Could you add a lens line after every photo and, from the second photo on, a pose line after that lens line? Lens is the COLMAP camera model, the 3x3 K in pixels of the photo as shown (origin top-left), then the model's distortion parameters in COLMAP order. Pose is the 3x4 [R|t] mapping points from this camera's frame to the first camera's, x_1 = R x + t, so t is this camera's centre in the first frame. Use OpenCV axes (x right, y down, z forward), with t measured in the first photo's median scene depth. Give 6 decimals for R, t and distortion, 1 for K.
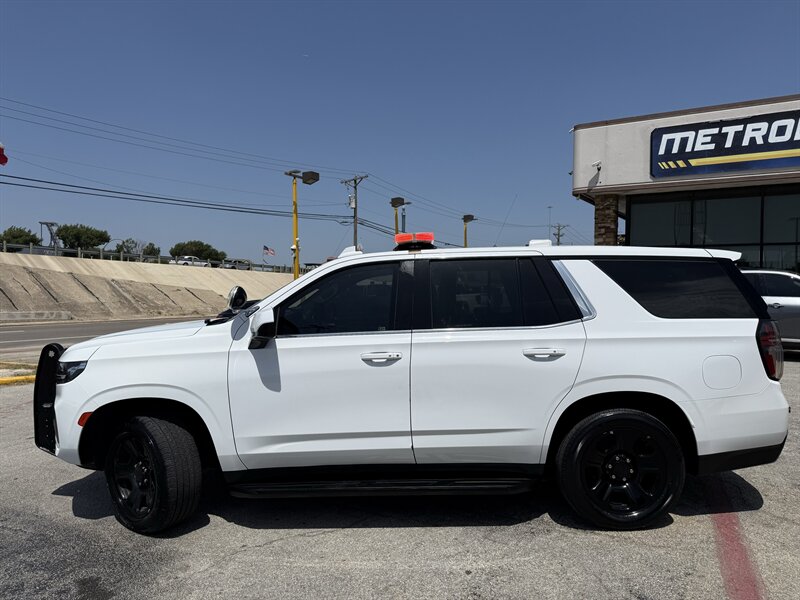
lens RADIAL K [[568.9, 0, 400.0], [0, 568.9, 300.0], [0, 0, 1]] dist [0.001996, 0.000131]
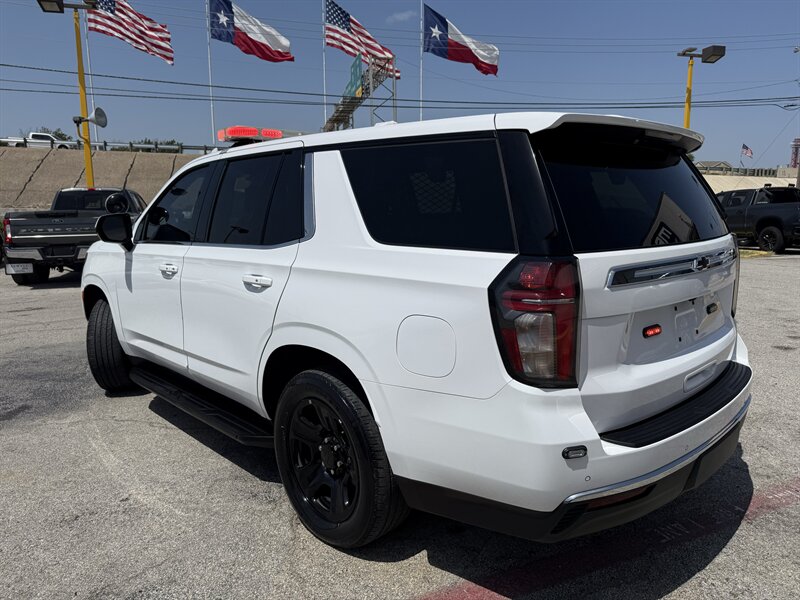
lens RADIAL K [[568.9, 0, 400.0], [0, 568.9, 300.0], [0, 0, 1]] dist [0.001996, 0.000131]
pose [[0.708951, 0.120947, -0.694810, 0.250830], [-0.007253, 0.986384, 0.164301, -0.002052], [0.705221, -0.111442, 0.700174, 0.164201]]
